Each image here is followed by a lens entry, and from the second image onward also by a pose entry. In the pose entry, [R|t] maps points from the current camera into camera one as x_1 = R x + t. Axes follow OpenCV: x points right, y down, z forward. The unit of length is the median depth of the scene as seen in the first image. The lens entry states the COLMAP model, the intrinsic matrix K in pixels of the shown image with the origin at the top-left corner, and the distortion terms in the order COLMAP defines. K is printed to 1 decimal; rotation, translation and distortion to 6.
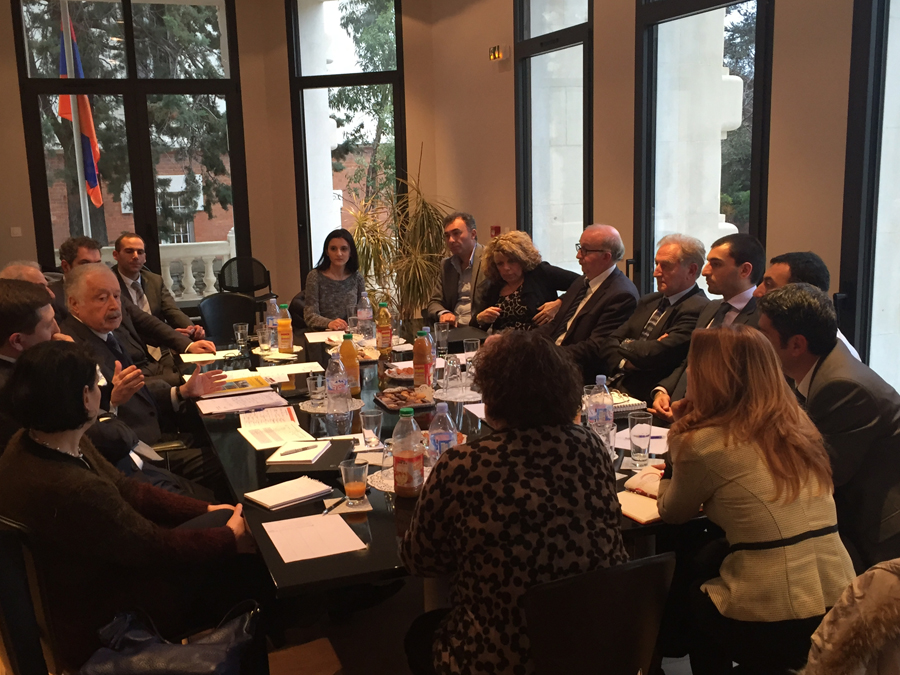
lens RADIAL K [[1018.8, 0, 450.0], [0, 1018.8, 337.5], [0, 0, 1]] dist [0.068258, -0.031175]
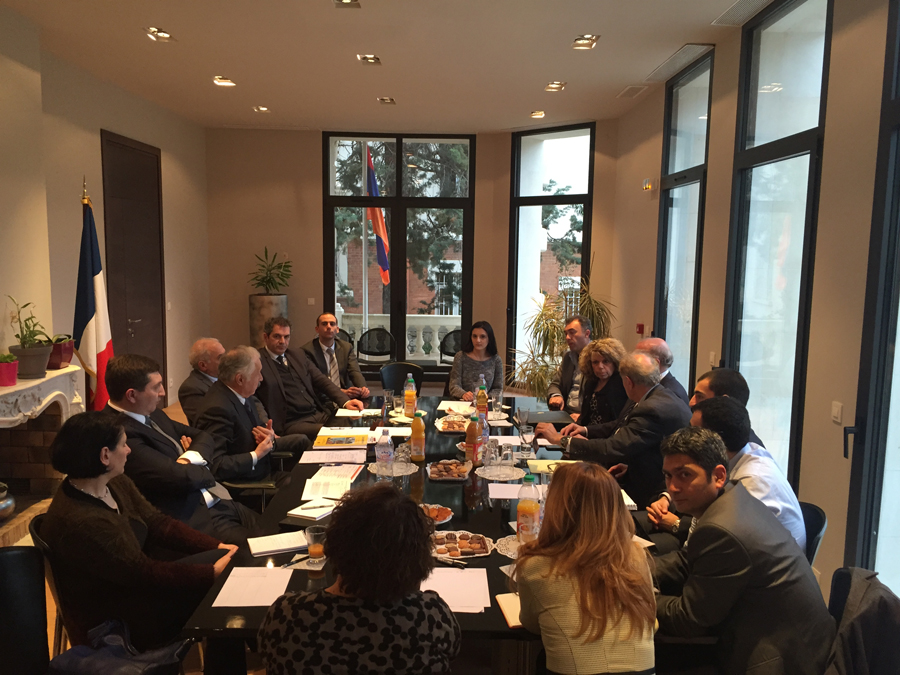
lens RADIAL K [[782.0, 0, 450.0], [0, 782.0, 337.5], [0, 0, 1]] dist [0.074017, -0.098028]
pose [[0.942964, 0.080637, -0.322981, 0.208714], [-0.098578, 0.994343, -0.039553, -0.052759], [0.317965, 0.069136, 0.945579, 0.070930]]
